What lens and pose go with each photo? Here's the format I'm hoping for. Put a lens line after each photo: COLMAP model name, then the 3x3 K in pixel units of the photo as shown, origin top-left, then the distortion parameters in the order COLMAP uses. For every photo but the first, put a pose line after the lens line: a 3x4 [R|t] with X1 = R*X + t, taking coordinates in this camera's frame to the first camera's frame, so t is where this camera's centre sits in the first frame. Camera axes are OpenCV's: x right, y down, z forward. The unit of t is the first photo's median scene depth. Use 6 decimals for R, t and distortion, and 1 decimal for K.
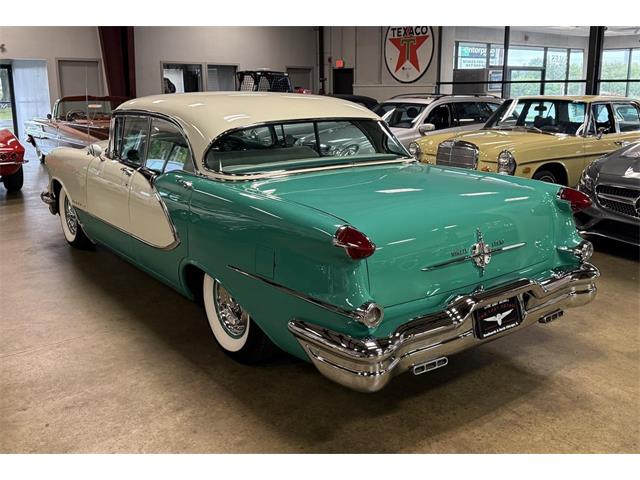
lens RADIAL K [[597.0, 0, 320.0], [0, 597.0, 240.0], [0, 0, 1]] dist [0.010302, -0.004754]
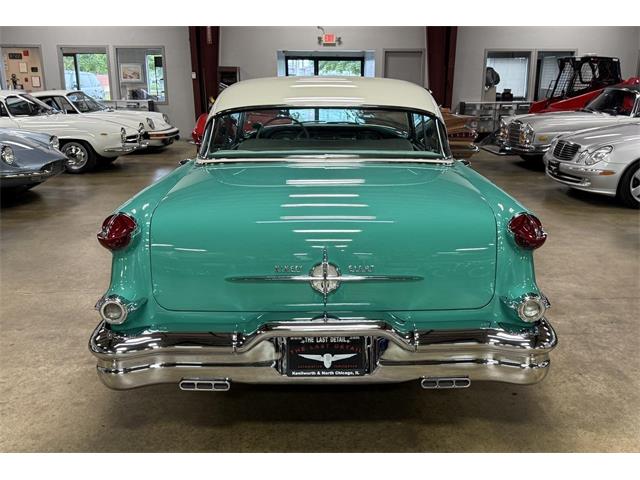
lens RADIAL K [[602.9, 0, 319.5], [0, 602.9, 263.6], [0, 0, 1]] dist [0.008242, -0.005096]
pose [[0.802200, 0.176939, -0.570234, 0.670881], [-0.150629, 0.984161, 0.093474, -0.062373], [0.577742, 0.010909, 0.816147, 0.312844]]
